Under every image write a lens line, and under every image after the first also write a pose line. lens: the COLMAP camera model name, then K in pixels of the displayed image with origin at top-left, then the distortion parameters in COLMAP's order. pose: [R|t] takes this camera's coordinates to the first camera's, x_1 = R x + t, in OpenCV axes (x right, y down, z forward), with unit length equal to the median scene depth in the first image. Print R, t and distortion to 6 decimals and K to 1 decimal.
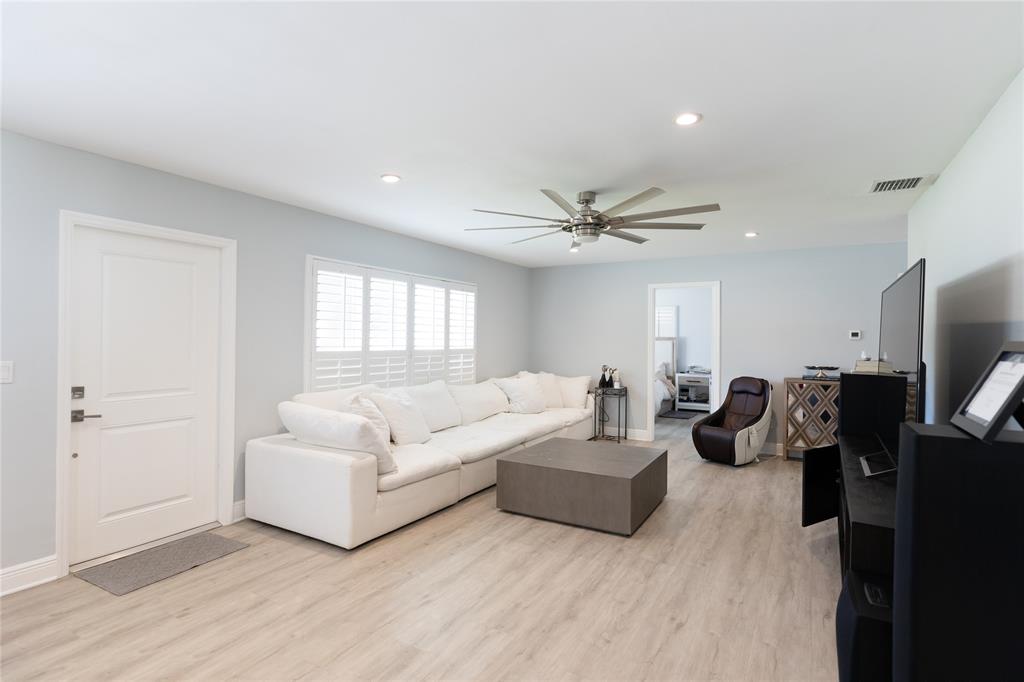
lens RADIAL K [[506.4, 0, 512.0], [0, 506.4, 341.0], [0, 0, 1]] dist [-0.000702, -0.000260]
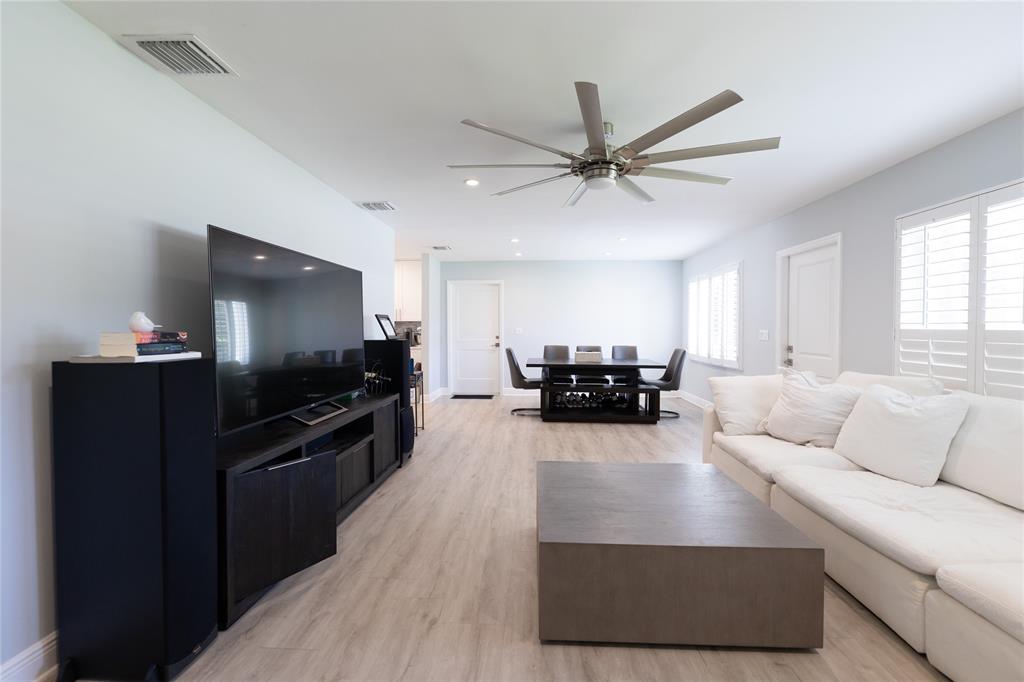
lens RADIAL K [[417.5, 0, 509.0], [0, 417.5, 335.3], [0, 0, 1]] dist [0.001140, 0.000015]
pose [[-0.886972, -0.002672, -0.461815, 0.642688], [-0.013257, 0.999718, 0.019678, 0.033065], [0.461632, 0.023576, -0.886758, 1.677392]]
